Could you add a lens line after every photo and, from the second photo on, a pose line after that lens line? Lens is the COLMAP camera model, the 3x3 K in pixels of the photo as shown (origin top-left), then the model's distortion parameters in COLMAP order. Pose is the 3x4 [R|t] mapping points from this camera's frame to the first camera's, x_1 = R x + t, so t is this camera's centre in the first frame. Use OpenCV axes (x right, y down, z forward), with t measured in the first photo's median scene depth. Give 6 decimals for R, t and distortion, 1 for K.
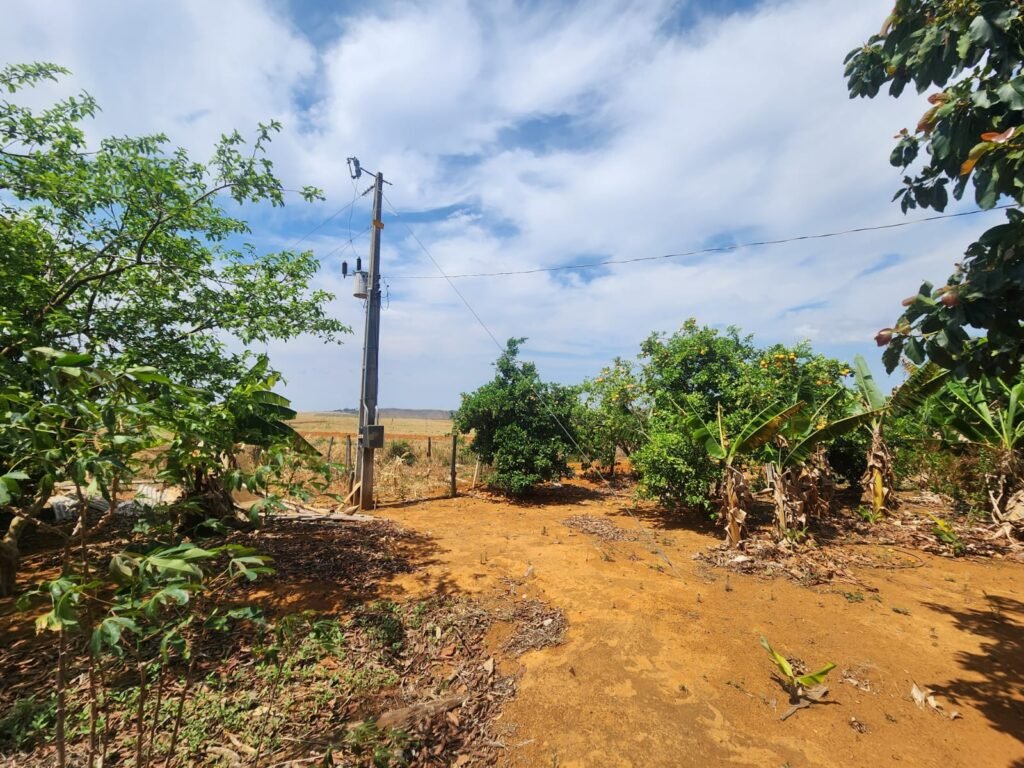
lens RADIAL K [[425.6, 0, 518.2], [0, 425.6, 388.4], [0, 0, 1]] dist [0.003119, -0.002320]
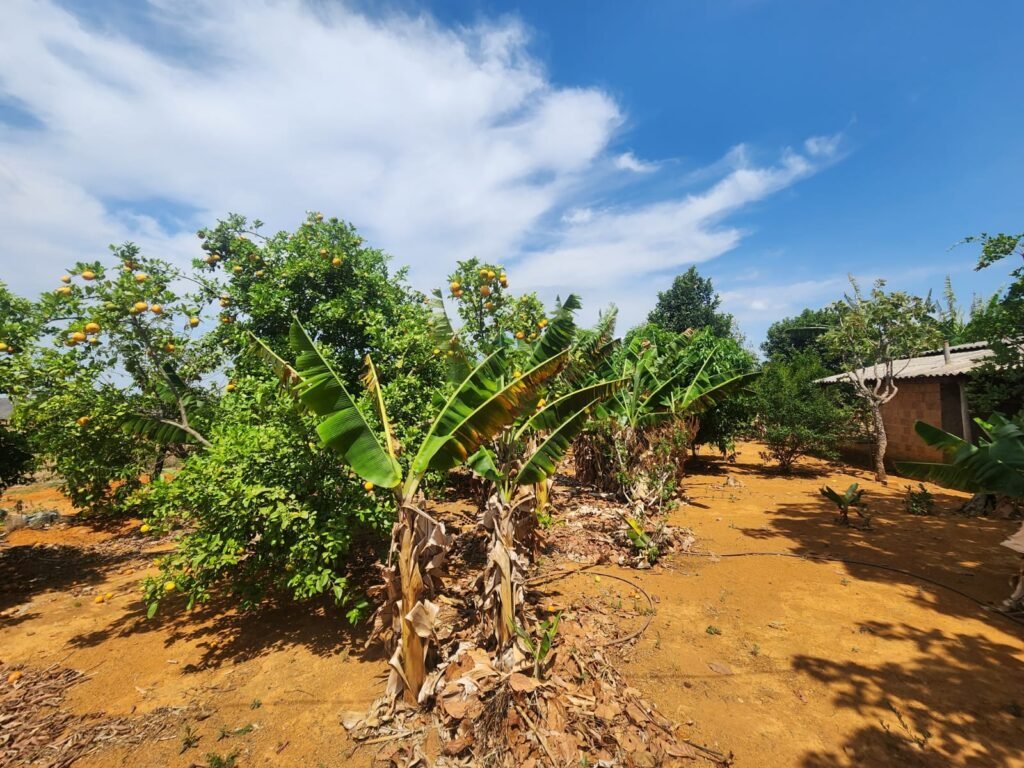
lens RADIAL K [[425.6, 0, 512.2], [0, 425.6, 378.2], [0, 0, 1]] dist [0.003119, -0.002320]
pose [[0.665609, 0.031885, 0.745619, 0.203136], [-0.033330, 0.999360, -0.012983, 0.053509], [-0.745556, -0.016210, 0.666246, 0.516385]]
